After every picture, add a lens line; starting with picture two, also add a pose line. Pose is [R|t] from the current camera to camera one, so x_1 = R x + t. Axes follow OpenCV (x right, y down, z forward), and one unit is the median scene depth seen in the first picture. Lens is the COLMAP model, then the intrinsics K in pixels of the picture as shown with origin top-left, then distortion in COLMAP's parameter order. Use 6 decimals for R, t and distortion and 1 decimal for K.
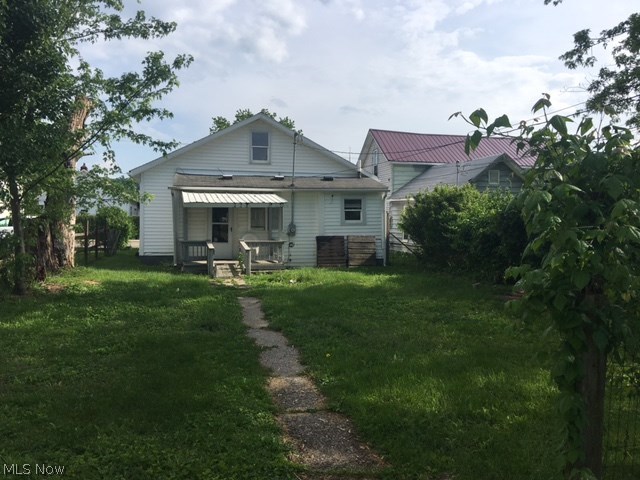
lens RADIAL K [[544.9, 0, 317.2], [0, 544.9, 233.6], [0, 0, 1]] dist [0.088613, -0.142739]
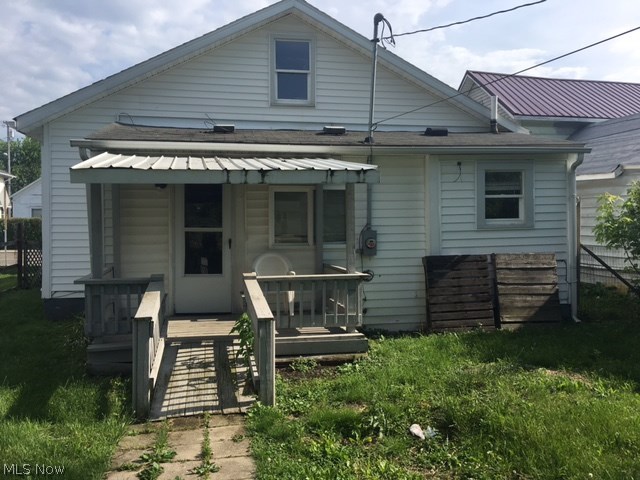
lens RADIAL K [[544.9, 0, 317.2], [0, 544.9, 233.6], [0, 0, 1]] dist [0.088613, -0.142739]
pose [[0.998985, -0.009890, -0.043951, -0.076712], [0.009648, 0.999937, -0.005721, -0.013100], [0.044005, 0.005291, 0.999017, 0.630806]]
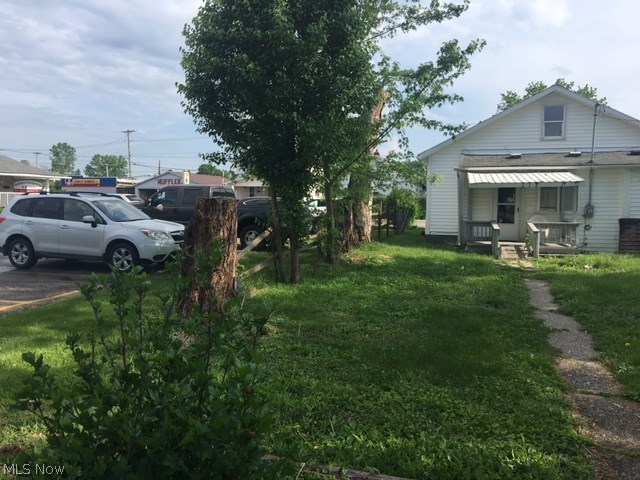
lens RADIAL K [[544.9, 0, 317.2], [0, 544.9, 233.6], [0, 0, 1]] dist [0.088613, -0.142739]
pose [[0.875691, 0.028231, -0.482045, 0.001976], [-0.011835, 0.999244, 0.037020, 0.002129], [0.482726, -0.026713, 0.875364, -0.028066]]
